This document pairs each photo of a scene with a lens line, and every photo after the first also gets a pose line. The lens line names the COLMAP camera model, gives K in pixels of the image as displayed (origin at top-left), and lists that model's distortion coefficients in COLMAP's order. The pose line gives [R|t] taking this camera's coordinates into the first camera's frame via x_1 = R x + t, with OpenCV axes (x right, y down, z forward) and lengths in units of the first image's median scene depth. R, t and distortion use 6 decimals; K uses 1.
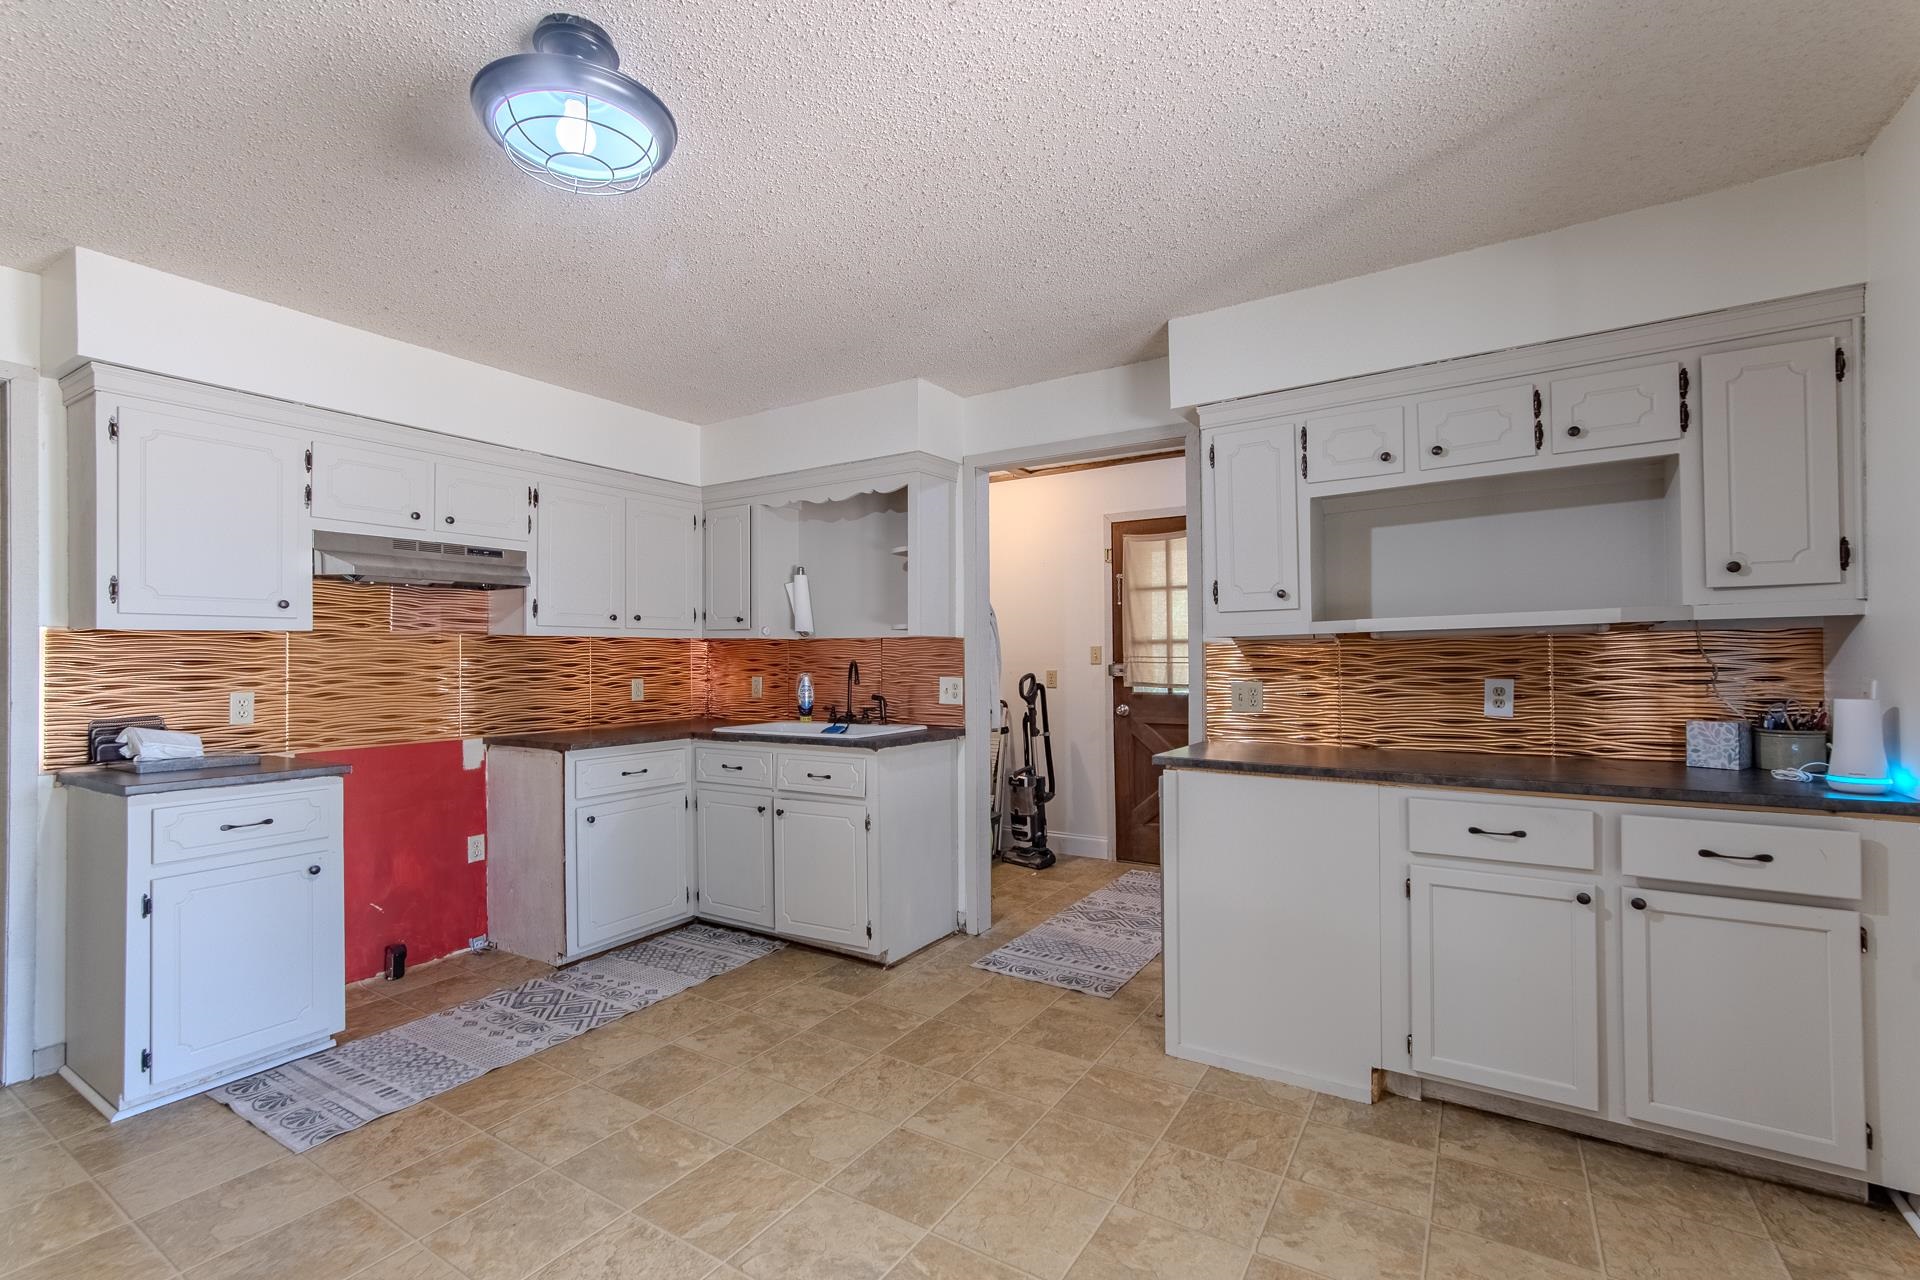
lens RADIAL K [[852.4, 0, 956.4], [0, 852.4, 644.3], [0, 0, 1]] dist [-0.000459, -0.000059]
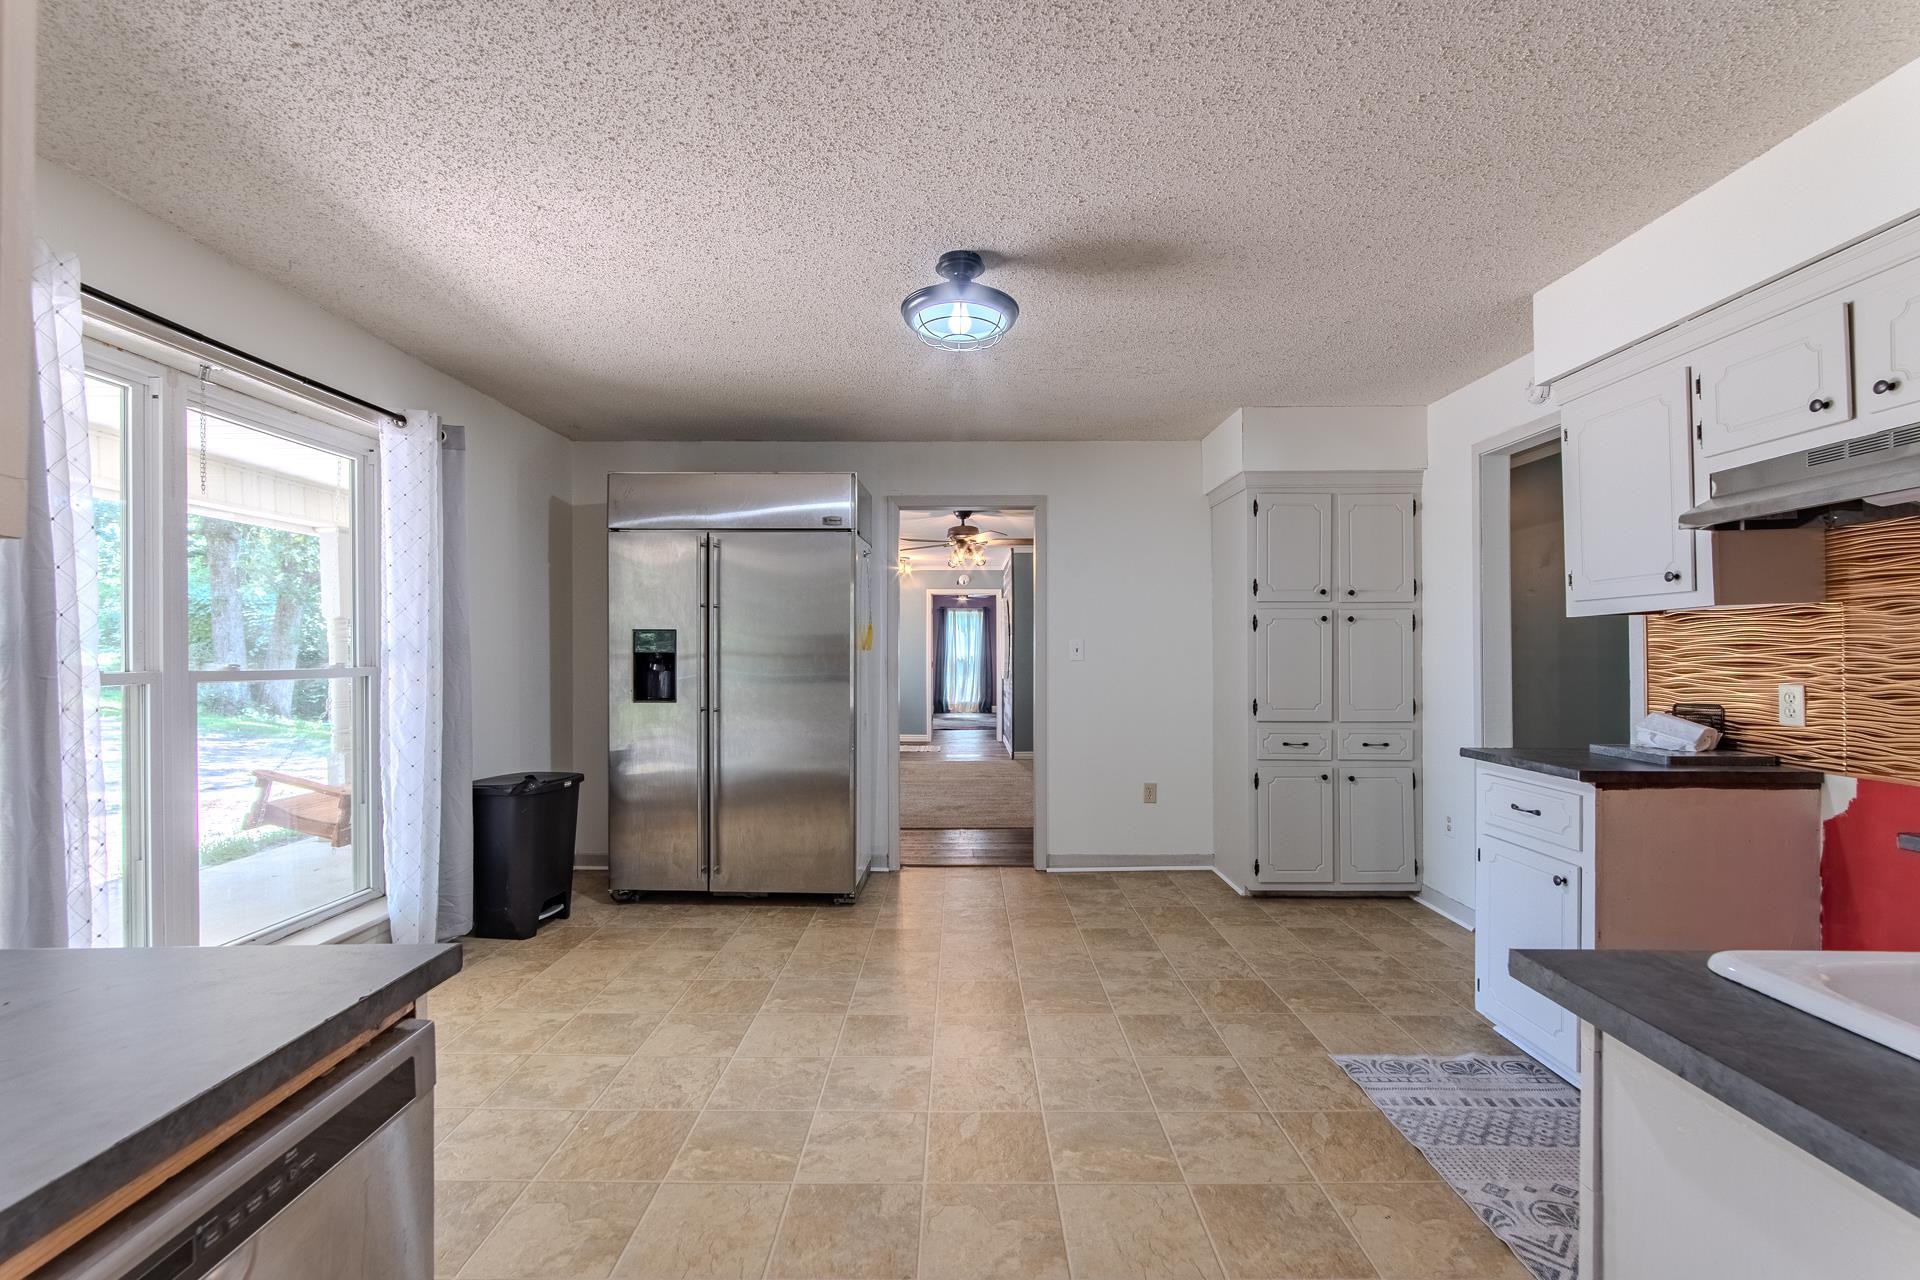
lens RADIAL K [[852.4, 0, 956.4], [0, 852.4, 651.8], [0, 0, 1]] dist [-0.000459, -0.000059]
pose [[-0.848696, 0.010021, -0.528786, 0.252999], [0.017212, 0.999814, -0.008677, 0.023150], [0.528601, -0.016466, -0.848711, 1.450491]]
